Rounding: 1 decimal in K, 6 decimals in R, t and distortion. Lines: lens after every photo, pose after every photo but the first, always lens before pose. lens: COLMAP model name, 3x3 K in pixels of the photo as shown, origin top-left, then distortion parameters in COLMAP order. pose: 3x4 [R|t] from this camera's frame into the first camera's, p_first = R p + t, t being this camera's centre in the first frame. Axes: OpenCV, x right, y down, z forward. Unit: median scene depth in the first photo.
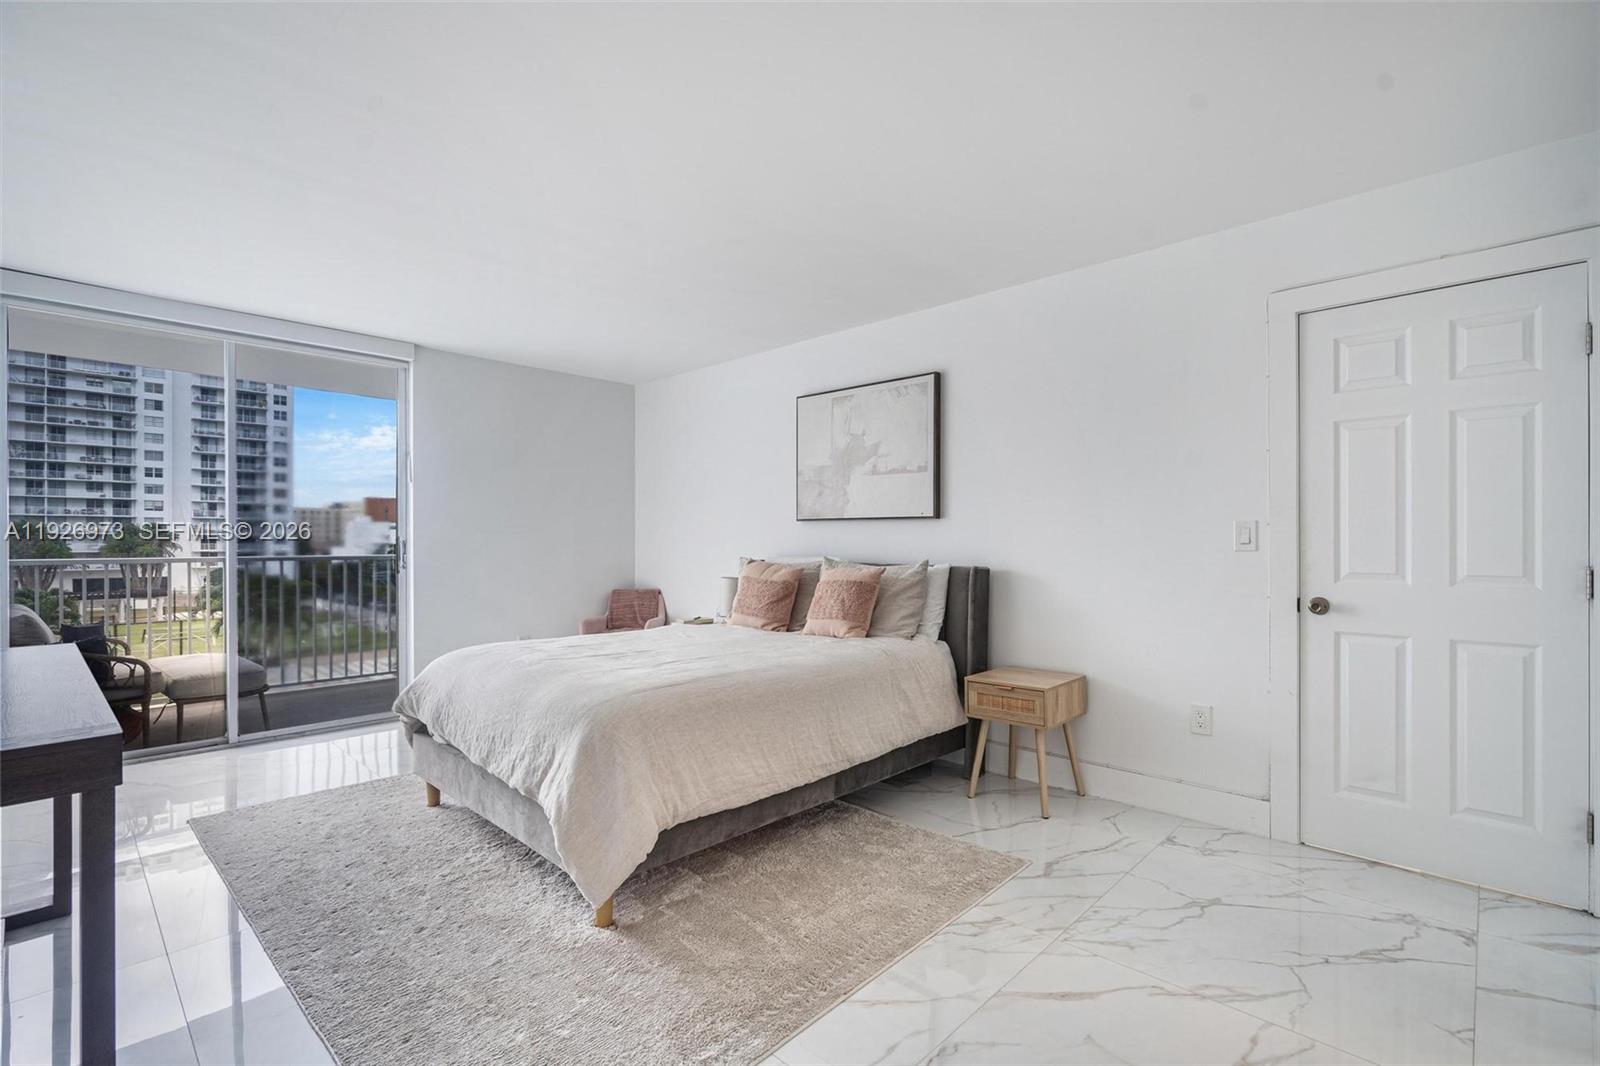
lens RADIAL K [[719.3, 0, 799.1], [0, 719.3, 547.6], [0, 0, 1]] dist [-0.000927, 0.000157]
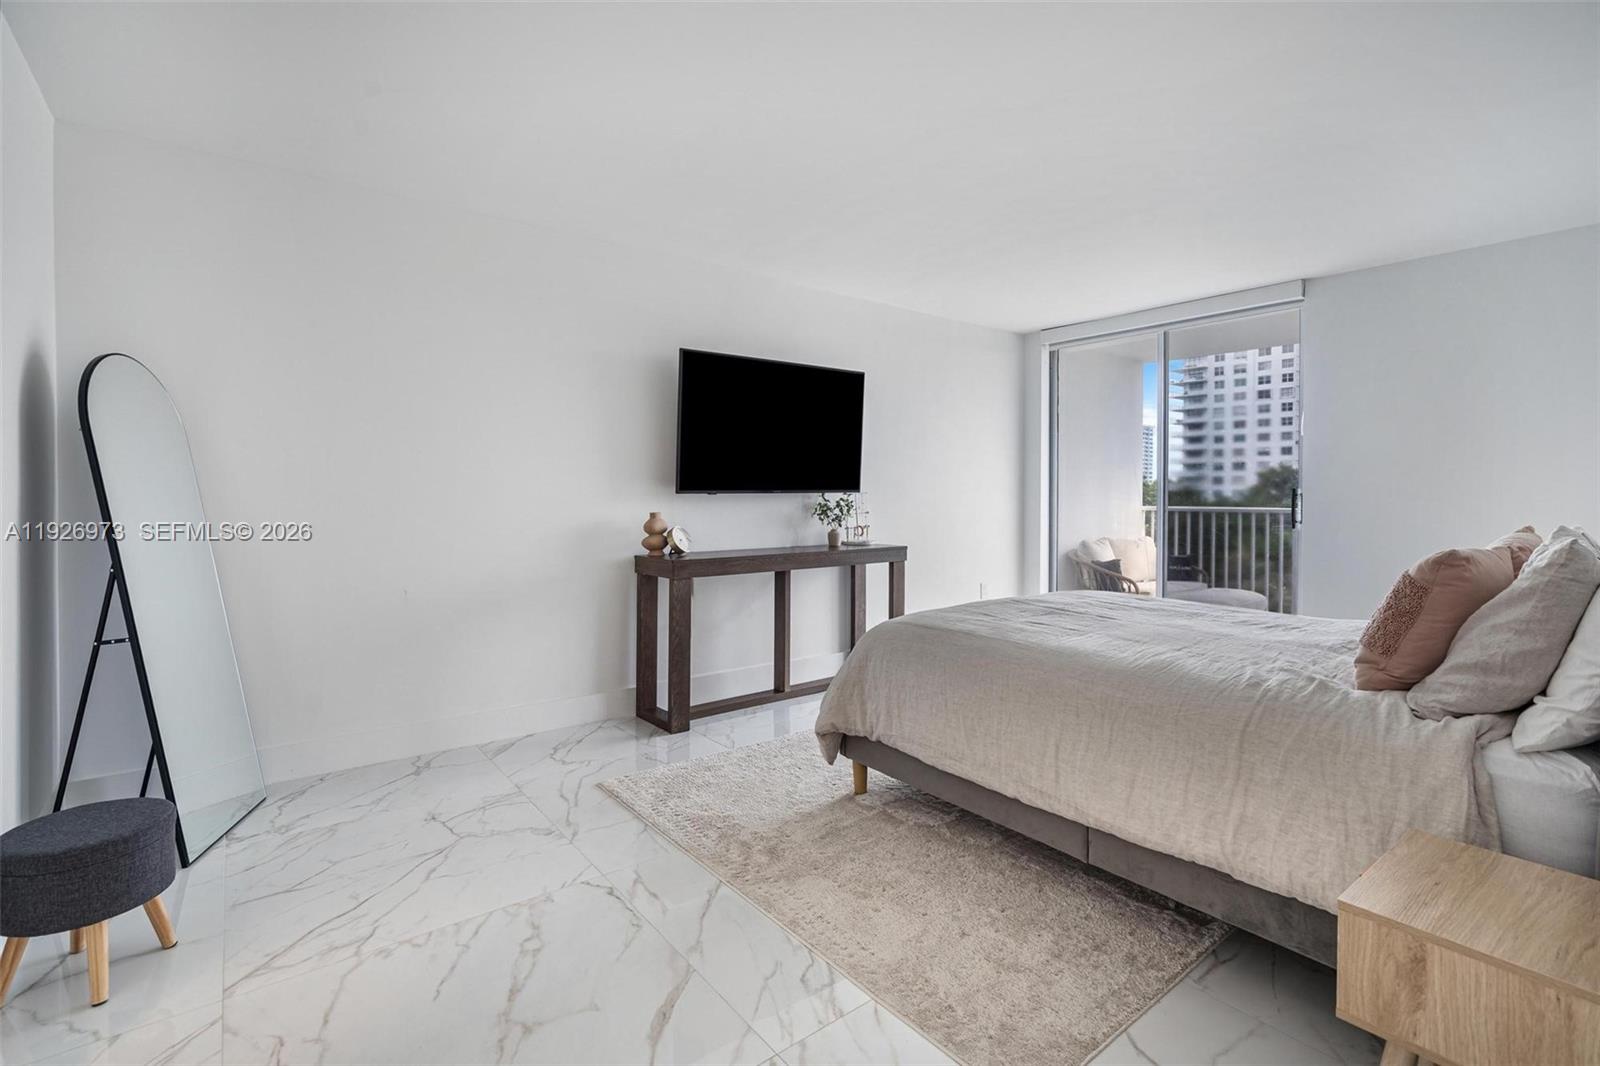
lens RADIAL K [[721.9, 0, 798.1], [0, 721.9, 486.8], [0, 0, 1]] dist [-0.000032, 0.000079]
pose [[-0.140479, -0.012424, -0.990006, 0.960156], [-0.008362, 0.999900, -0.011362, -0.001603], [0.990048, 0.006682, -0.140569, 1.009559]]
